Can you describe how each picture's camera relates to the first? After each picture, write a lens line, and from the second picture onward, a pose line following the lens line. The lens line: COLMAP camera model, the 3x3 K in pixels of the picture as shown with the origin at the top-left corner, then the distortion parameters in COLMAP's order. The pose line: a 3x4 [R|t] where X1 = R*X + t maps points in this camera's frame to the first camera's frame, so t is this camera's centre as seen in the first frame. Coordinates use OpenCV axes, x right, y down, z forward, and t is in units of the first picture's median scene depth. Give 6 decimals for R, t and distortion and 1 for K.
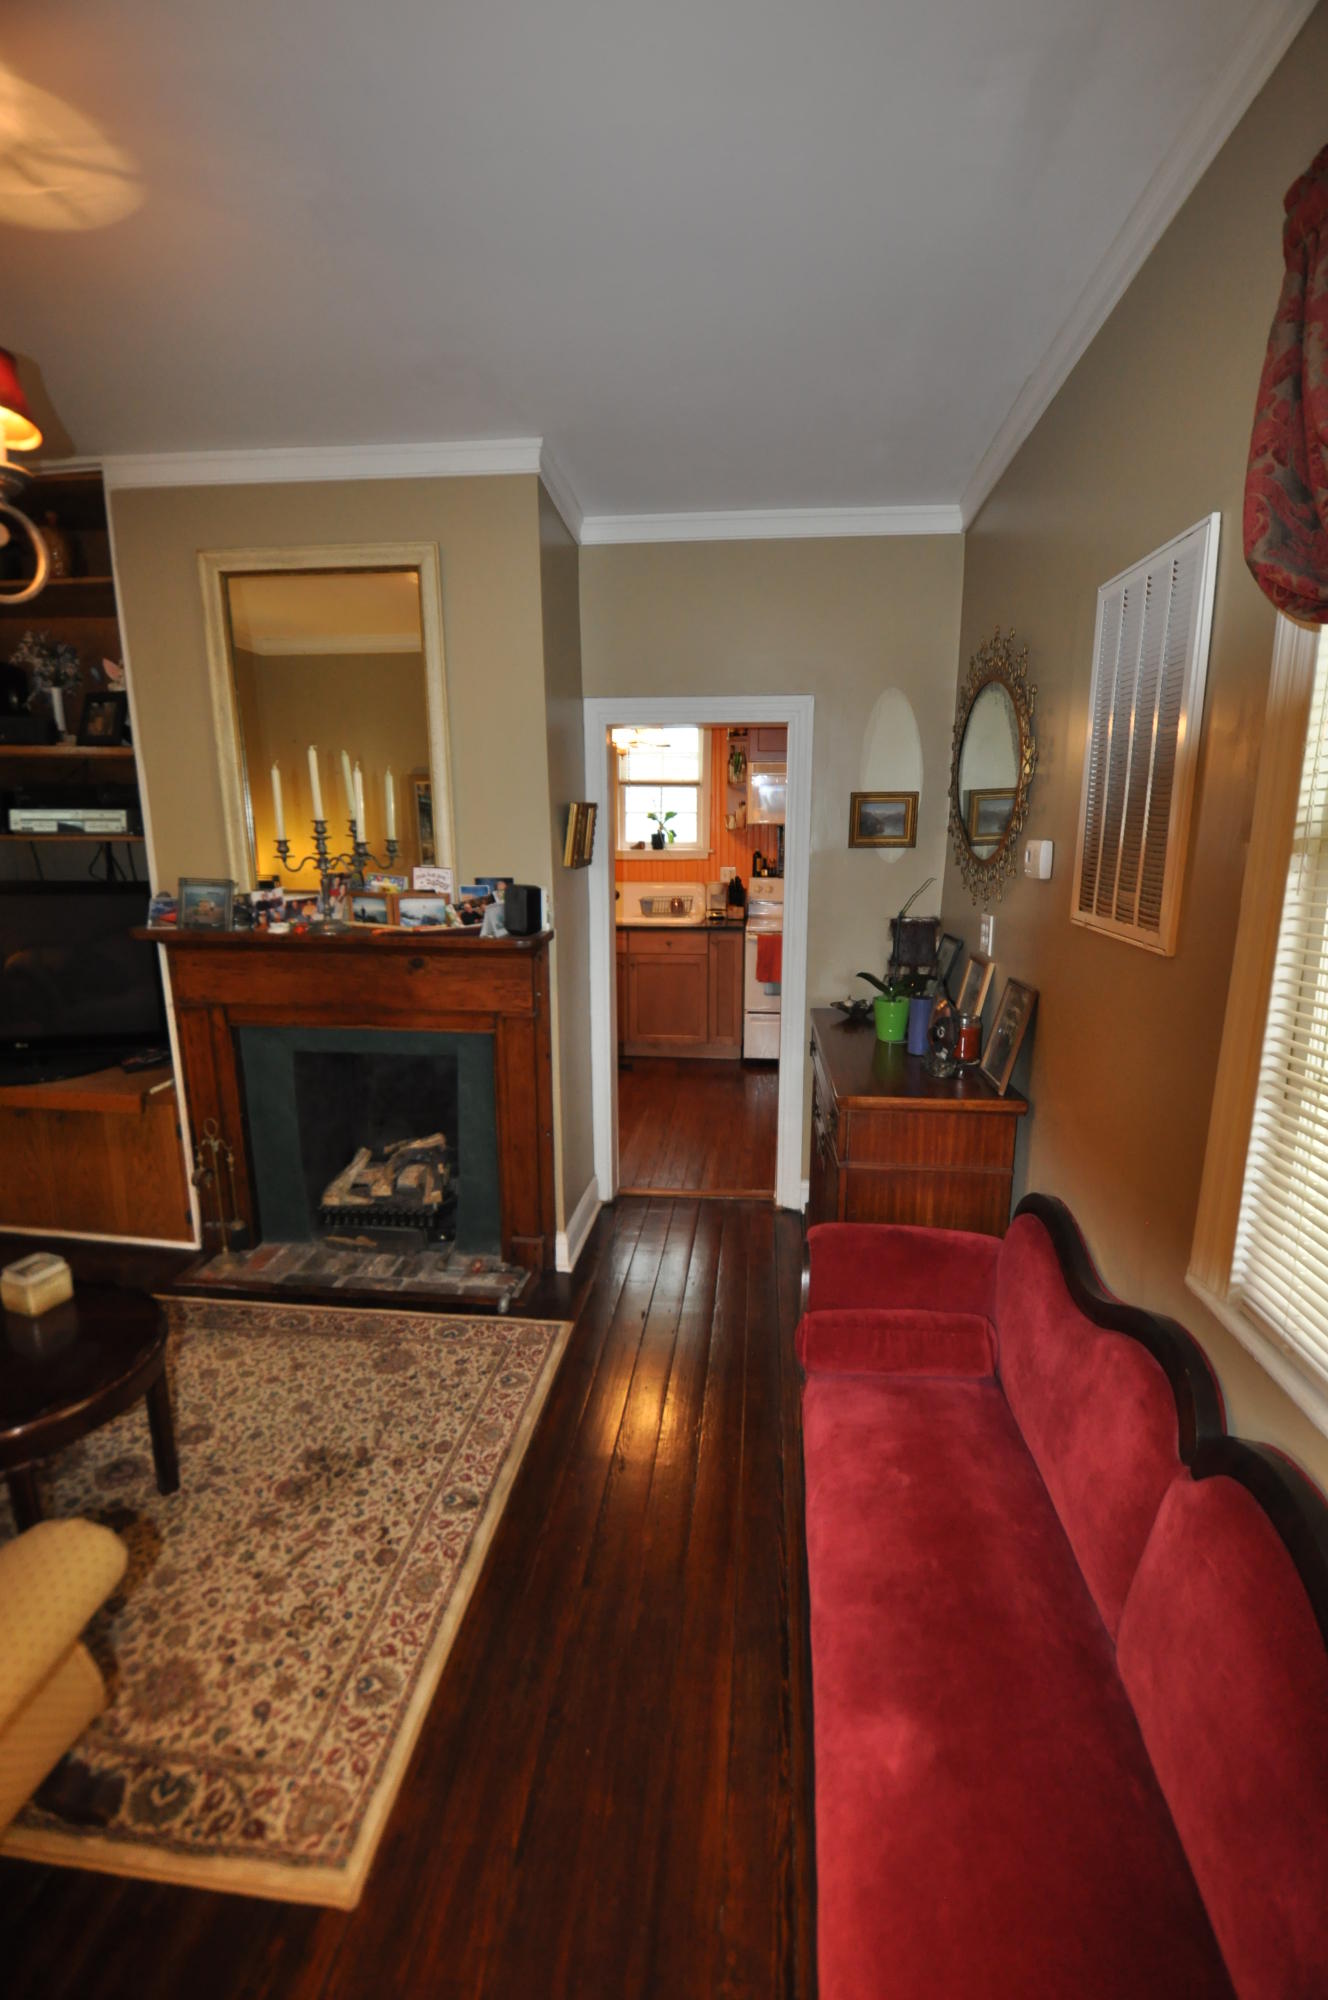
lens RADIAL K [[867.8, 0, 688.0], [0, 867.8, 994.7], [0, 0, 1]] dist [0.007147, -0.016727]
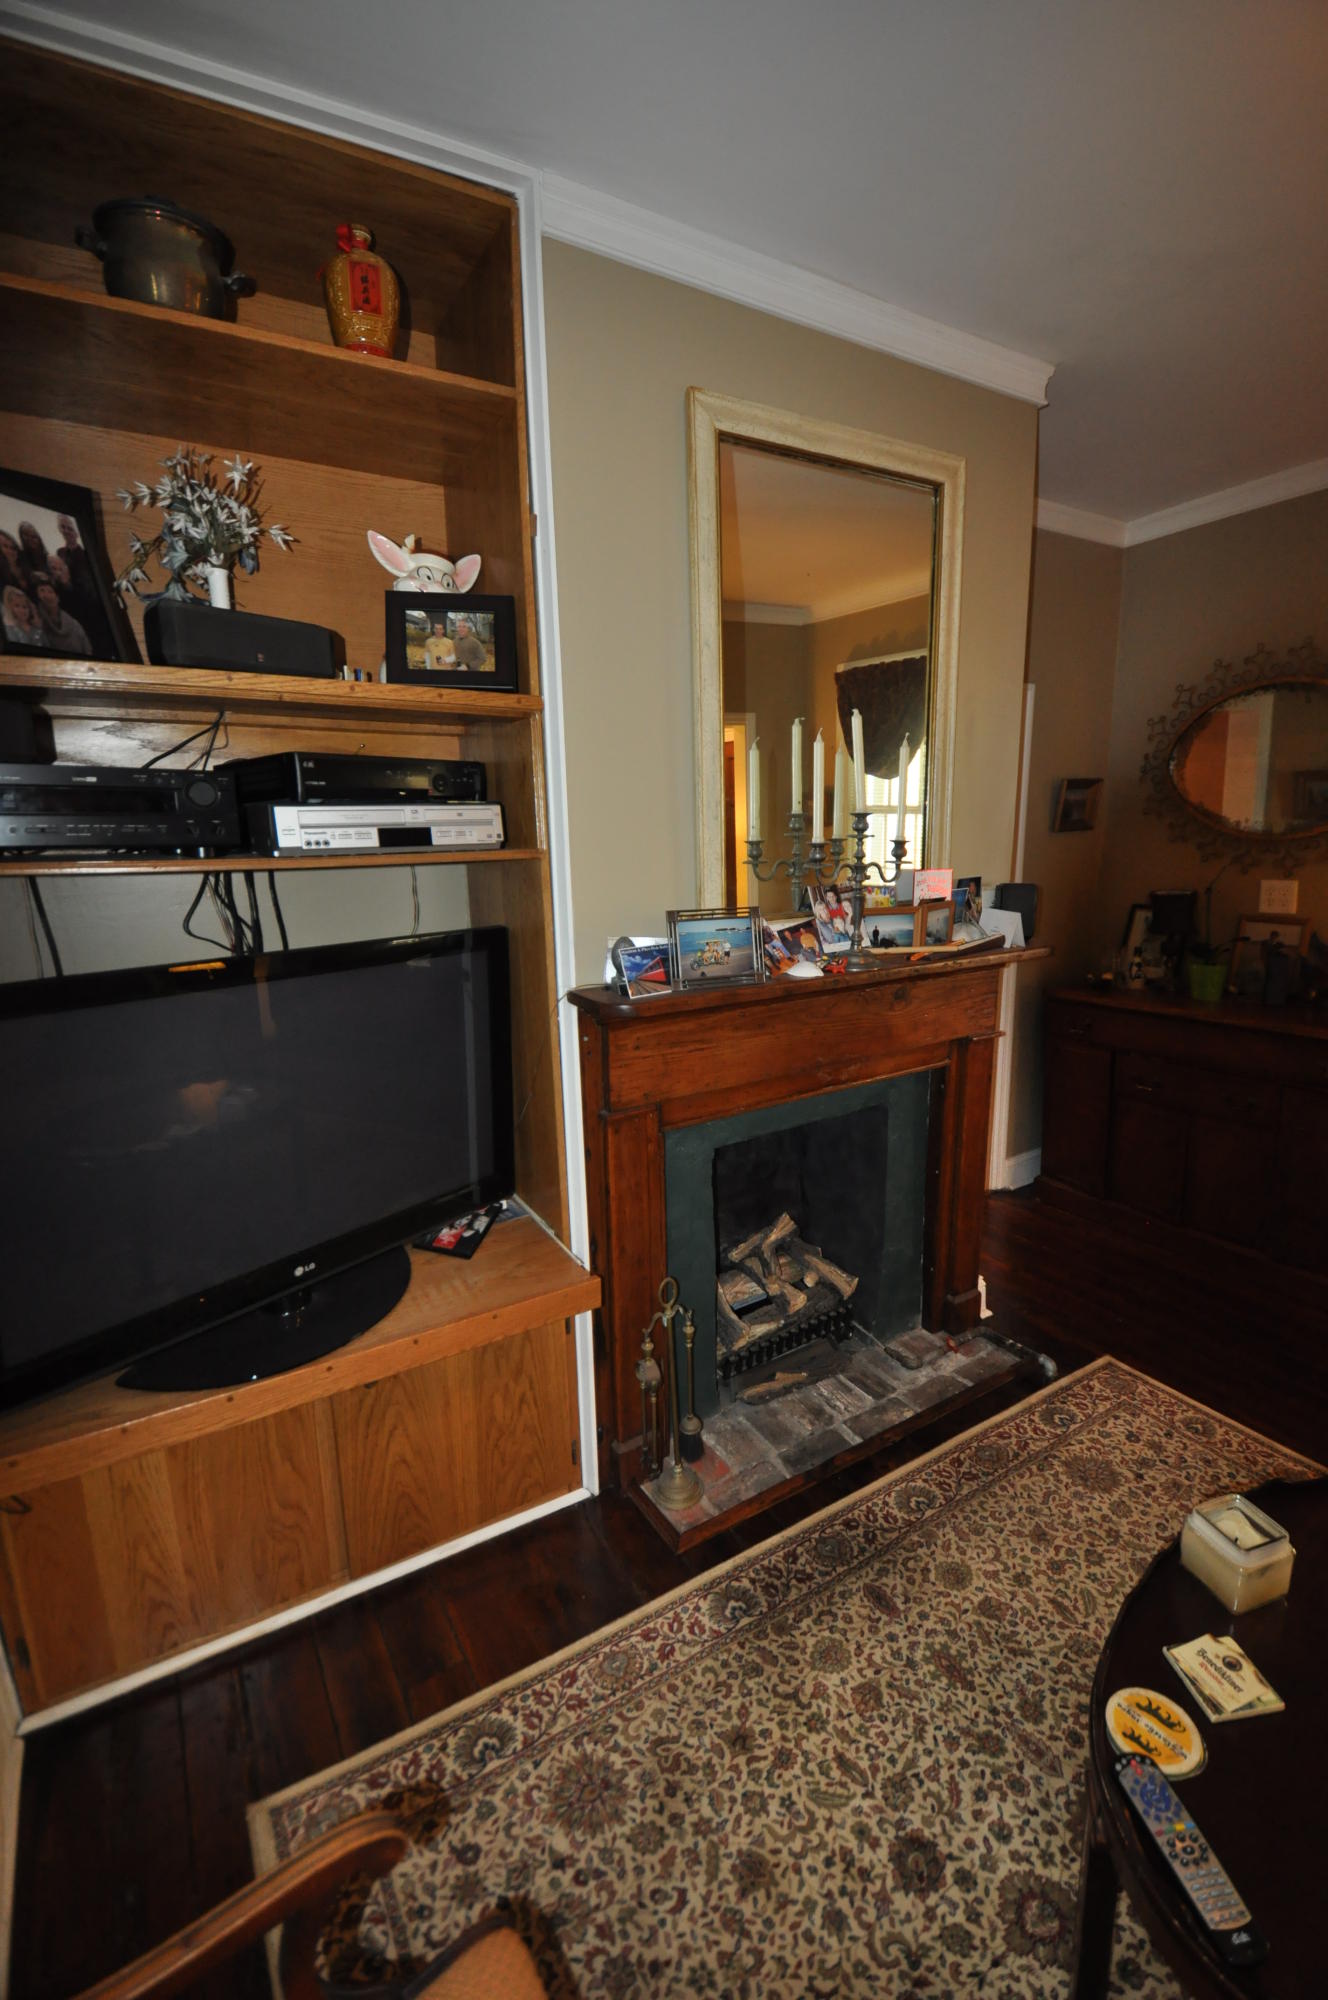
lens RADIAL K [[867.8, 0, 676.6], [0, 867.8, 993.8], [0, 0, 1]] dist [0.007147, -0.016727]
pose [[0.801808, -0.141759, 0.580524, -1.104741], [0.143776, 0.988682, 0.042847, -0.116789], [-0.580028, 0.049110, 0.813115, 0.569331]]
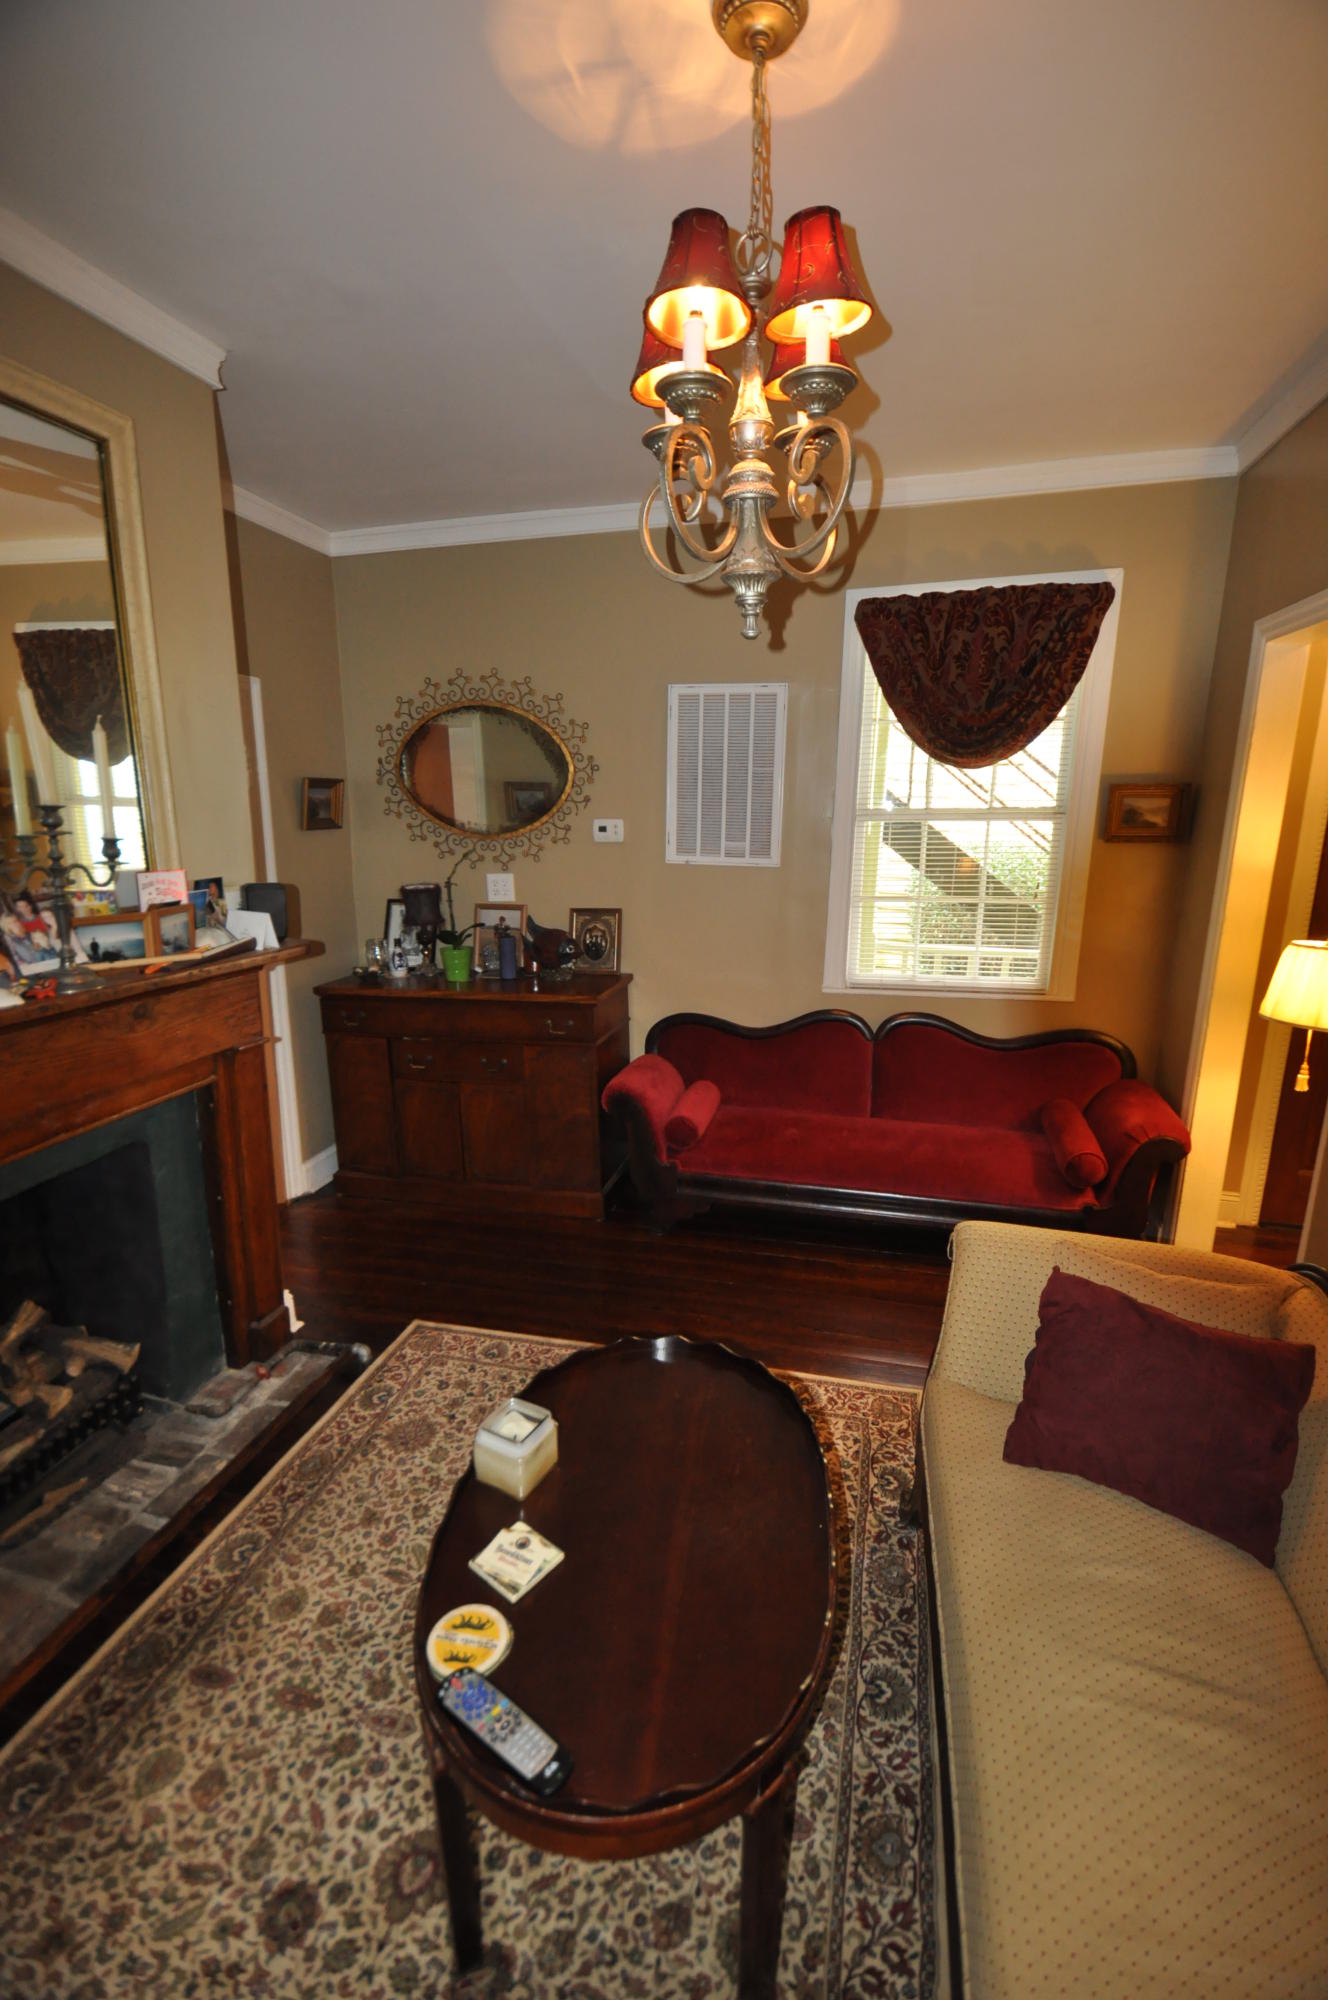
lens RADIAL K [[867.8, 0, 682.4], [0, 867.8, 995.9], [0, 0, 1]] dist [0.007147, -0.016727]
pose [[0.140686, -0.211536, 0.967192, -1.090603], [0.187229, 0.964965, 0.183815, -0.112441], [-0.972190, 0.155227, 0.175363, 0.542733]]
